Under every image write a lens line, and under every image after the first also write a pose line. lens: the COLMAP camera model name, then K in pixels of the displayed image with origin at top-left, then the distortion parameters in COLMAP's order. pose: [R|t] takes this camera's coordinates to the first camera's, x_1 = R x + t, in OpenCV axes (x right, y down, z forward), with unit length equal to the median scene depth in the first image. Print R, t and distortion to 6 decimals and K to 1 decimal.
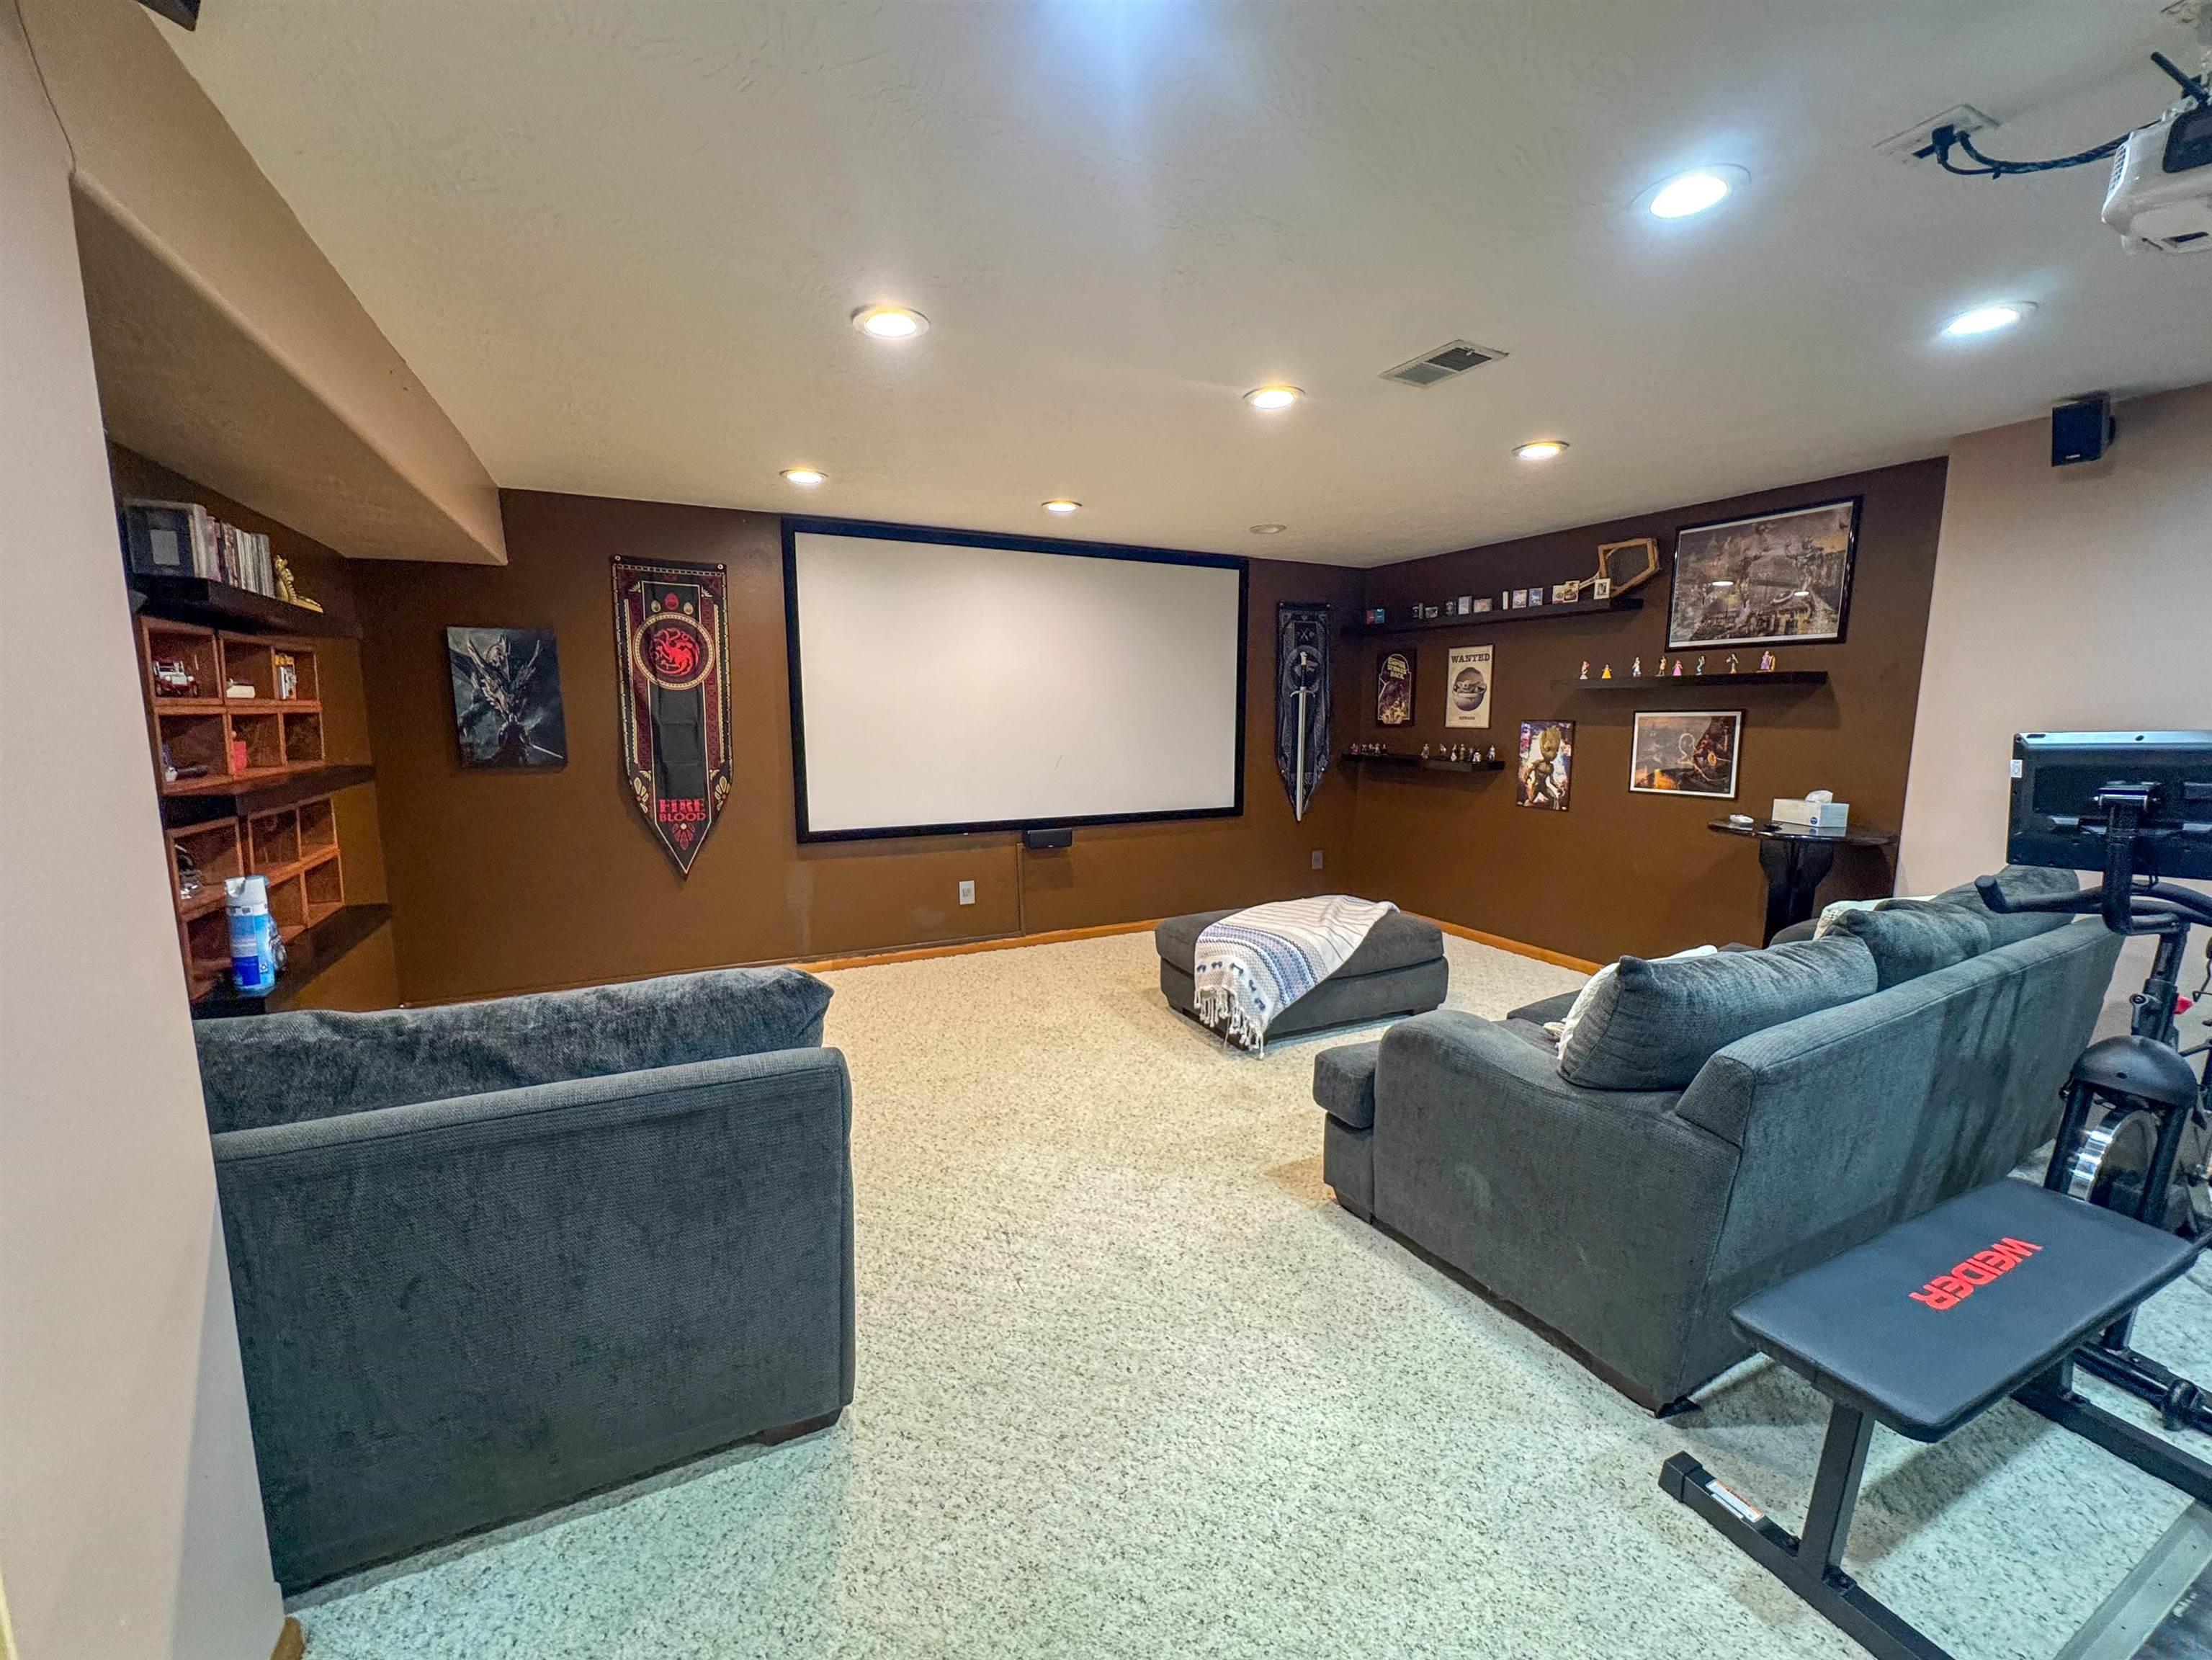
lens RADIAL K [[909.1, 0, 1103.2], [0, 909.1, 828.4], [0, 0, 1]] dist [-0.002906, -0.000135]
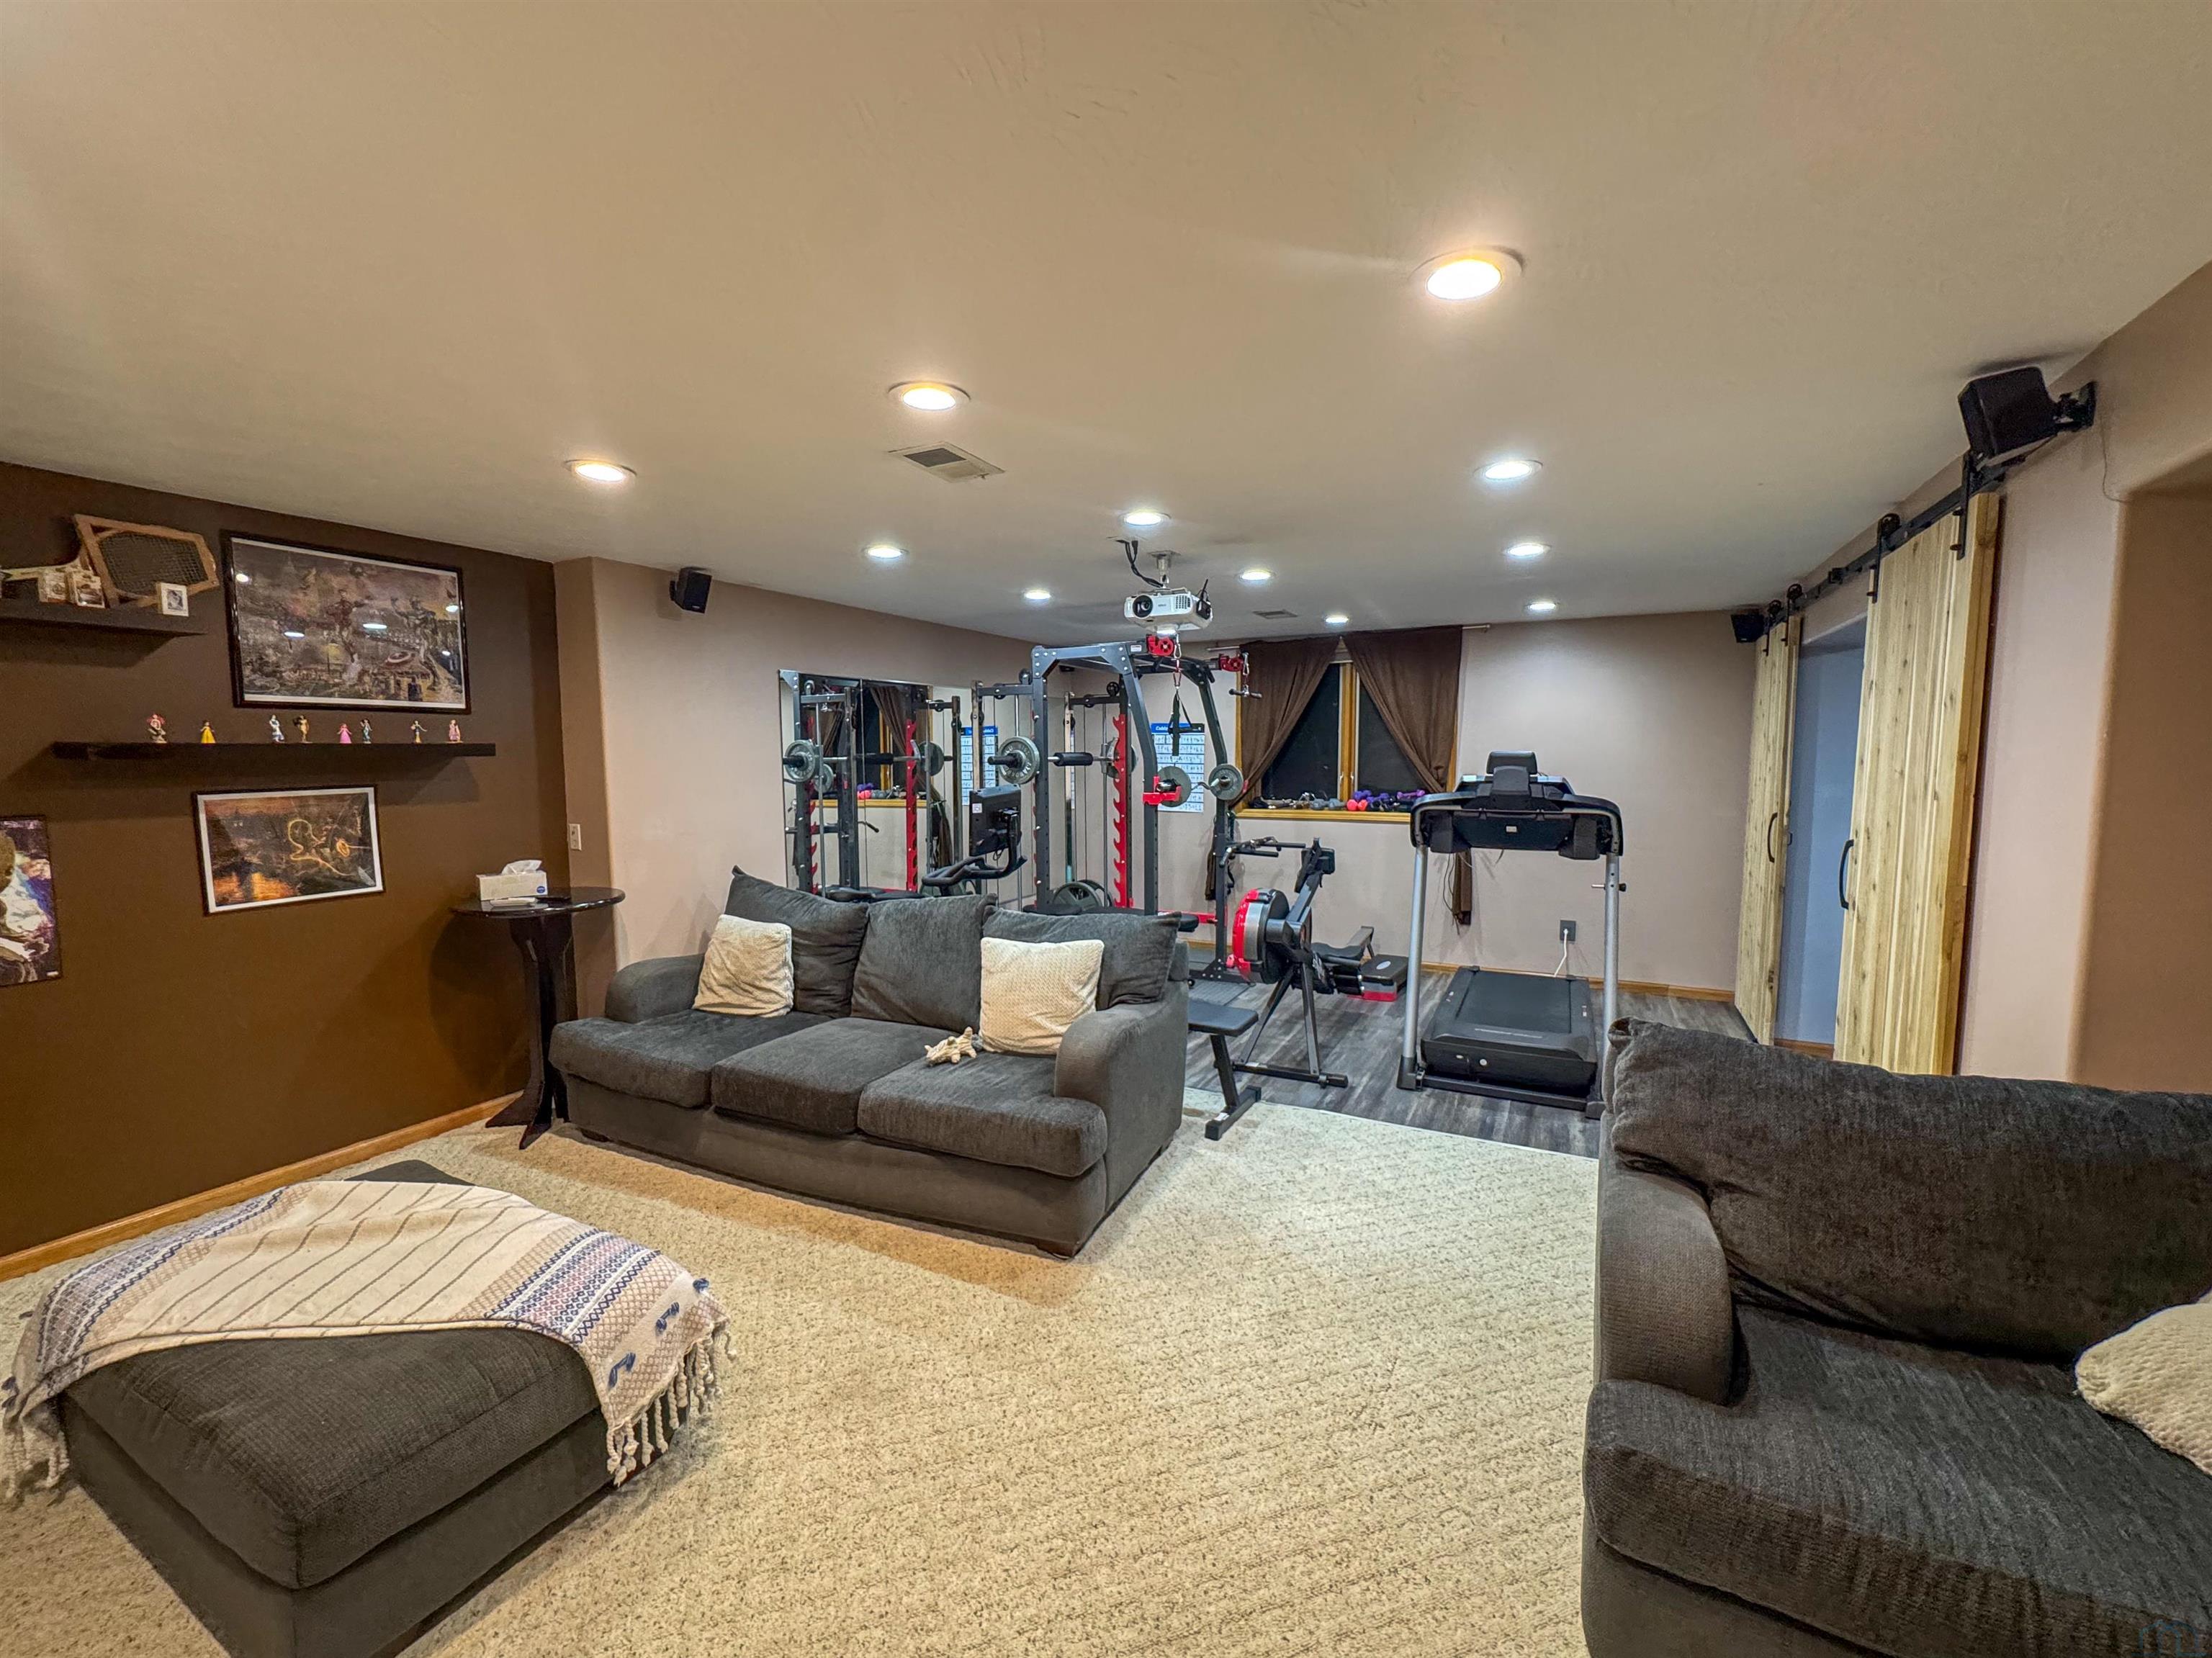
lens RADIAL K [[908.9, 0, 1111.5], [0, 908.9, 835.2], [0, 0, 1]] dist [-0.002906, -0.000135]
pose [[-0.604661, -0.079420, 0.792513, -0.385292], [0.099186, 0.979763, 0.173861, -0.169233], [-0.790283, 0.183733, -0.584547, 0.996668]]
